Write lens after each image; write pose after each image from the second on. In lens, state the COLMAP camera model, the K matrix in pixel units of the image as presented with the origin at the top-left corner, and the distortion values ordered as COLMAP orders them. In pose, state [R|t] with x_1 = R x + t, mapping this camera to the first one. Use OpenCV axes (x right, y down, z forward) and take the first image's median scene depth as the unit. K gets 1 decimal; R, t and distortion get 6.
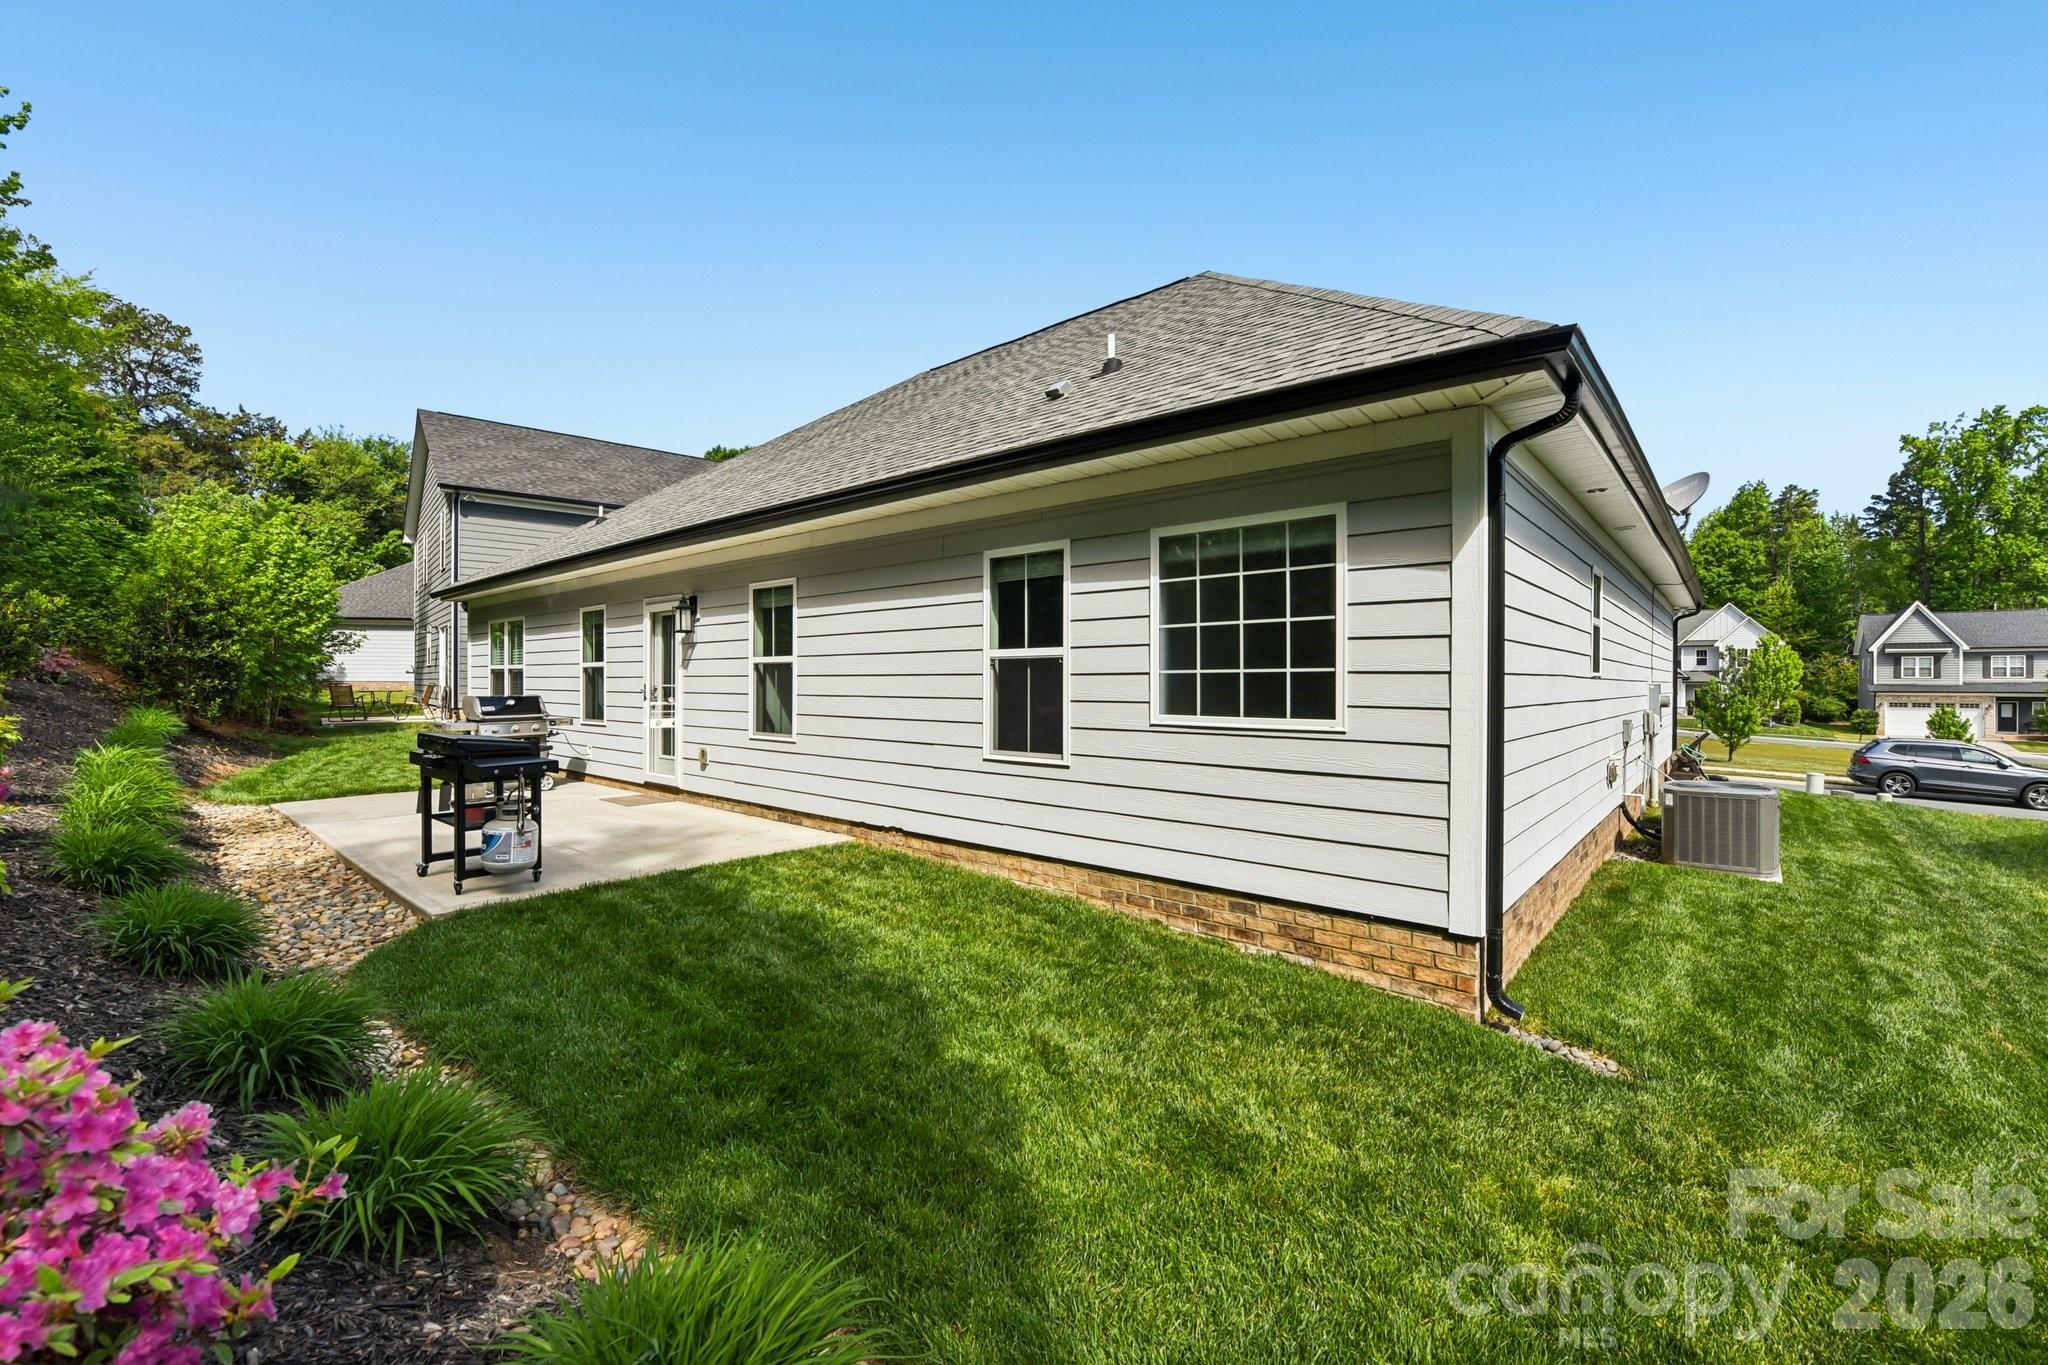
lens RADIAL K [[828.4, 0, 1024.0], [0, 828.4, 682.5], [0, 0, 1]] dist [-0.000873, -0.008090]
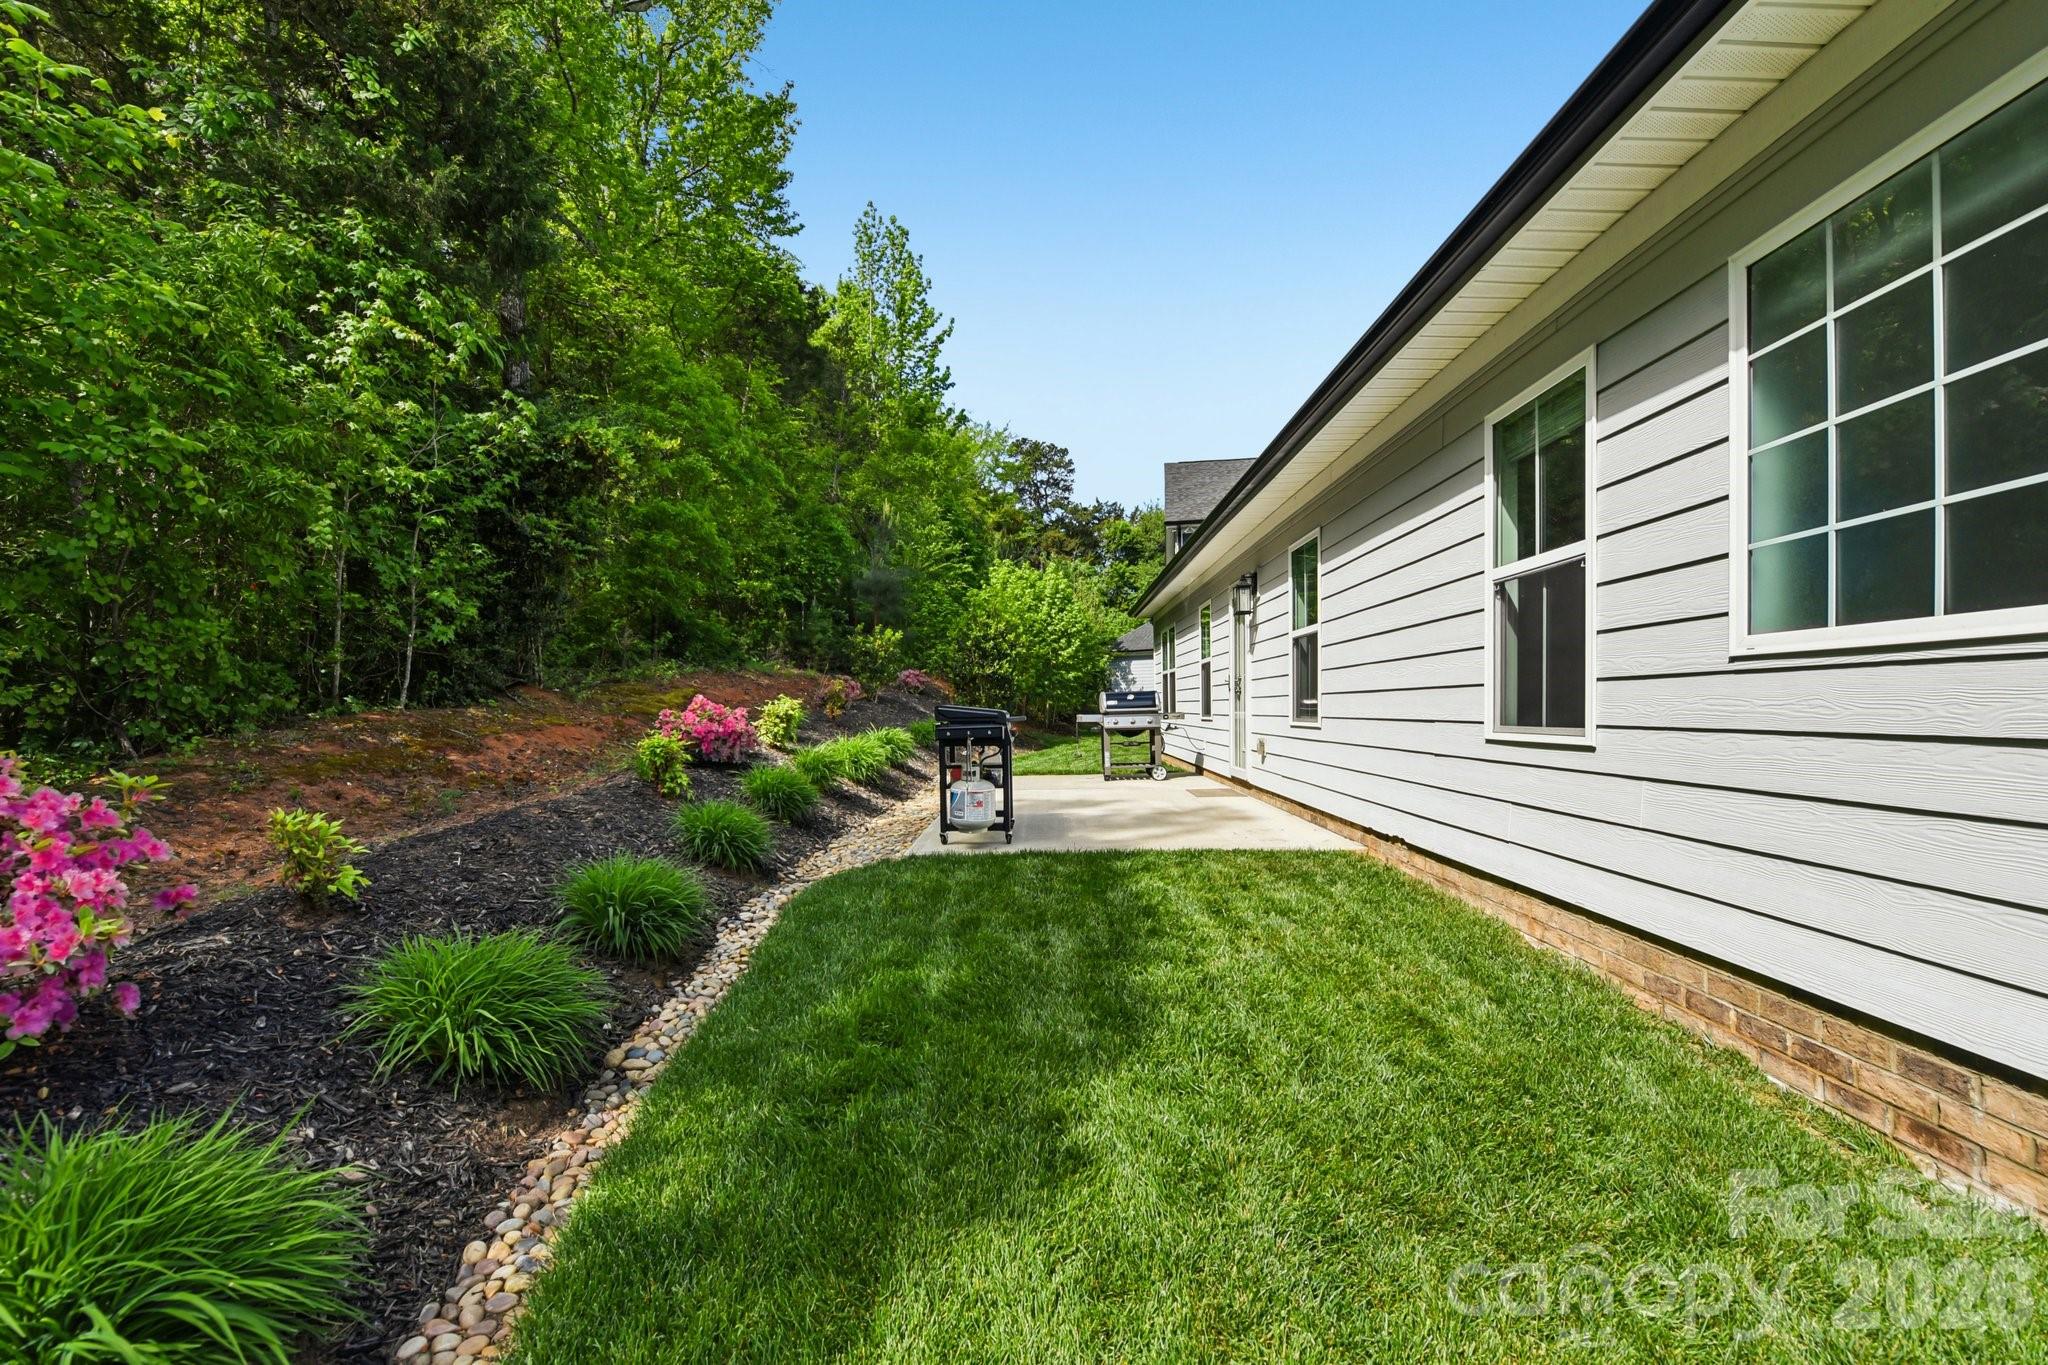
lens RADIAL K [[839.3, 0, 1032.7], [0, 839.3, 732.4], [0, 0, 1]] dist [-0.018618, -0.000107]
pose [[0.643653, 0.009936, -0.765253, 0.193542], [0.014705, 0.999571, 0.025347, 0.056058], [0.765176, -0.027568, 0.643230, 0.267186]]
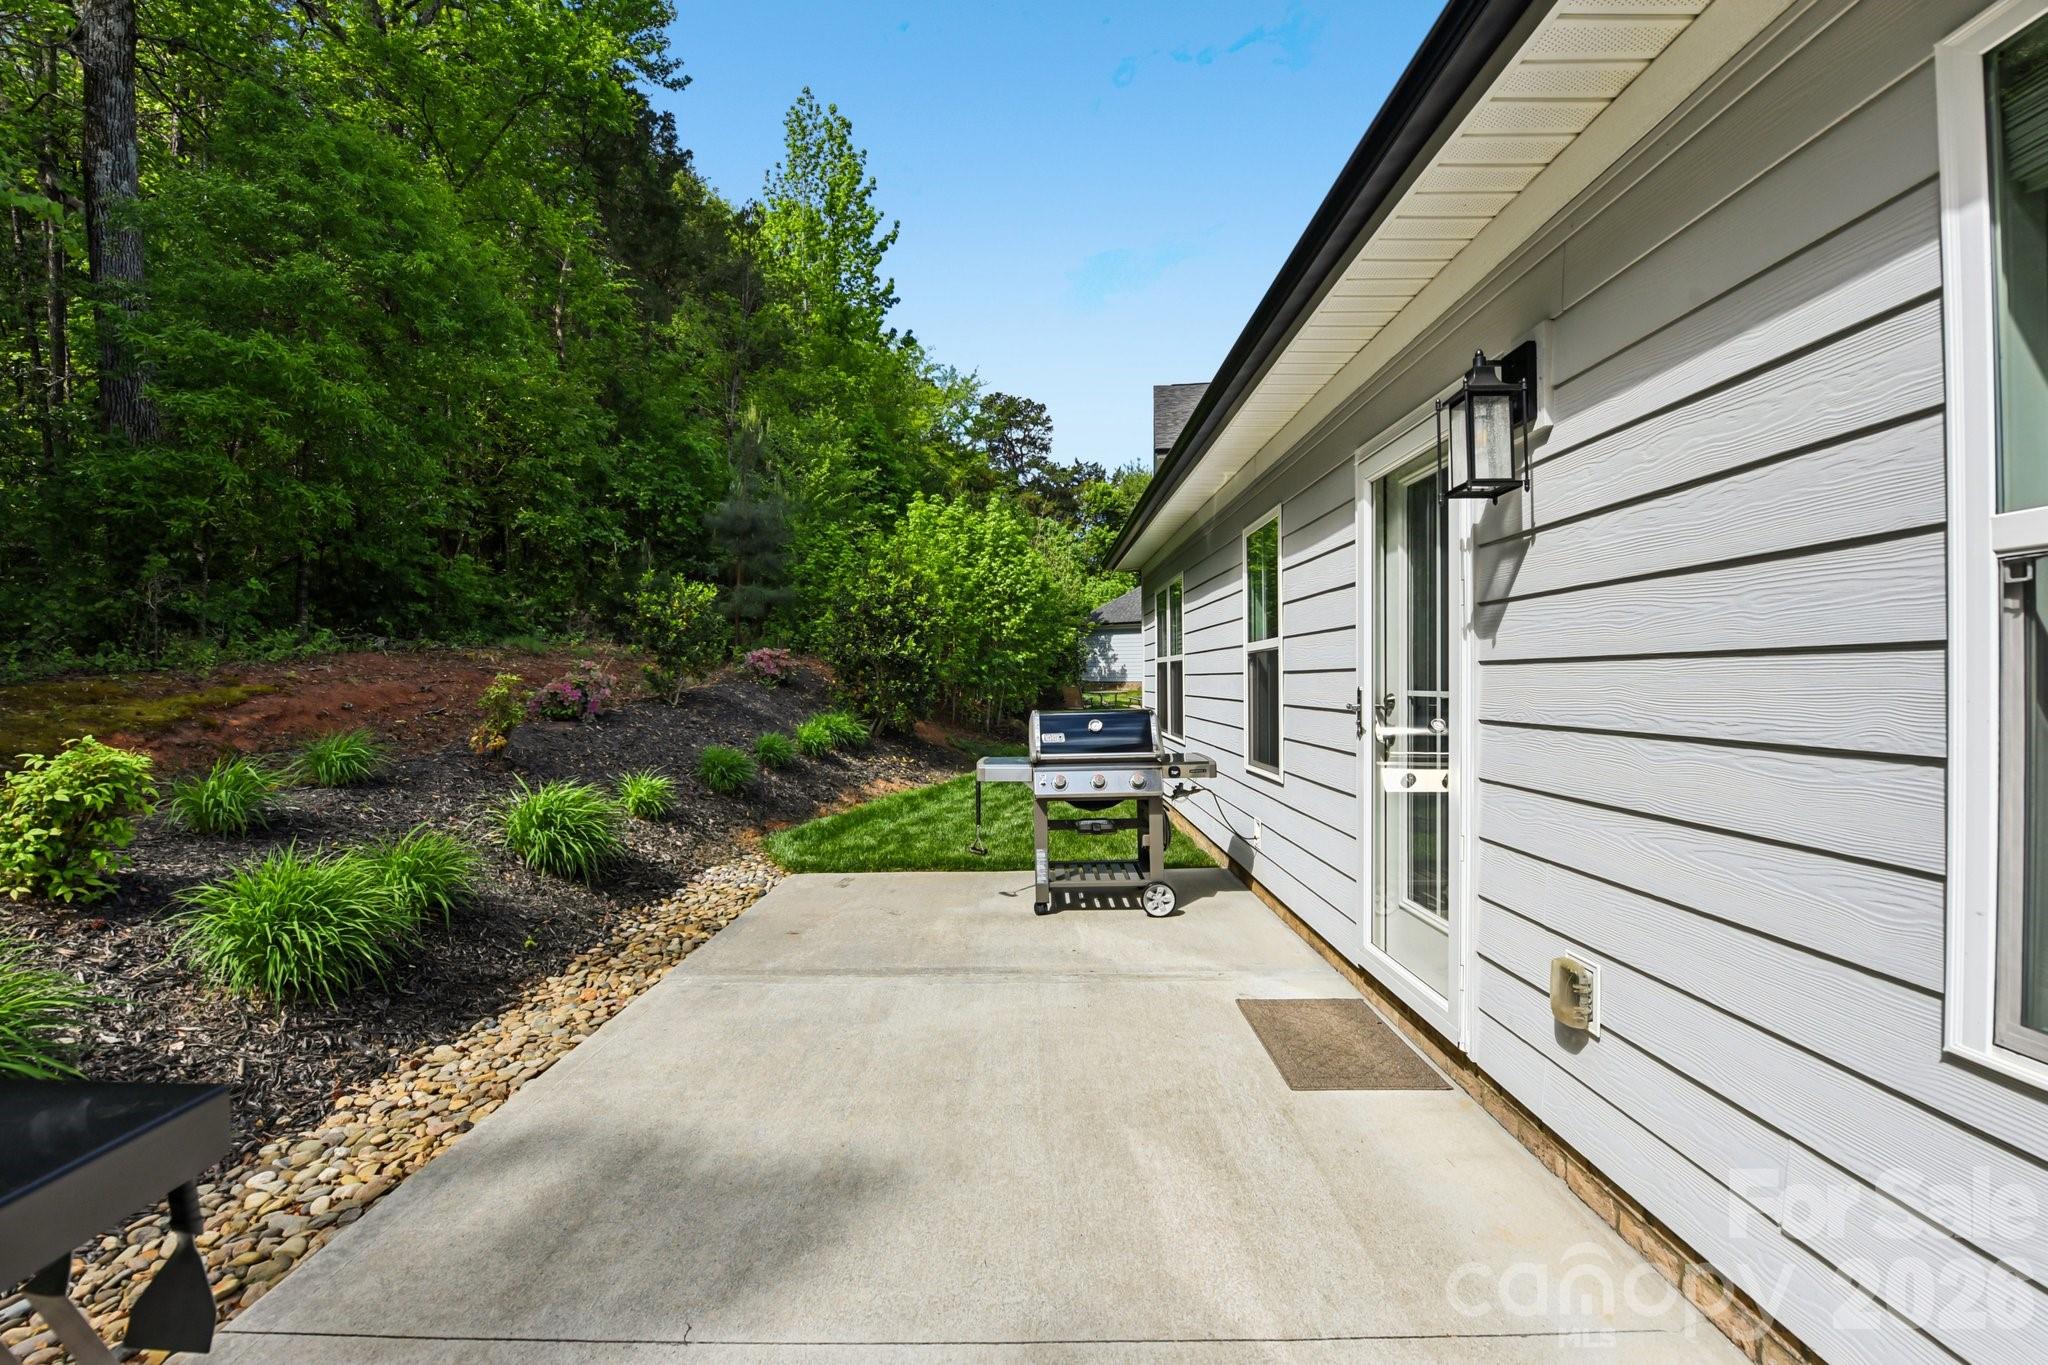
lens RADIAL K [[839.1, 0, 1019.6], [0, 839.1, 686.3], [0, 0, 1]] dist [-0.000915, -0.000112]
pose [[0.648317, -0.000231, -0.761371, -0.381206], [0.005721, 0.999973, 0.004568, -0.002104], [0.761349, -0.007318, 0.648301, 0.898121]]
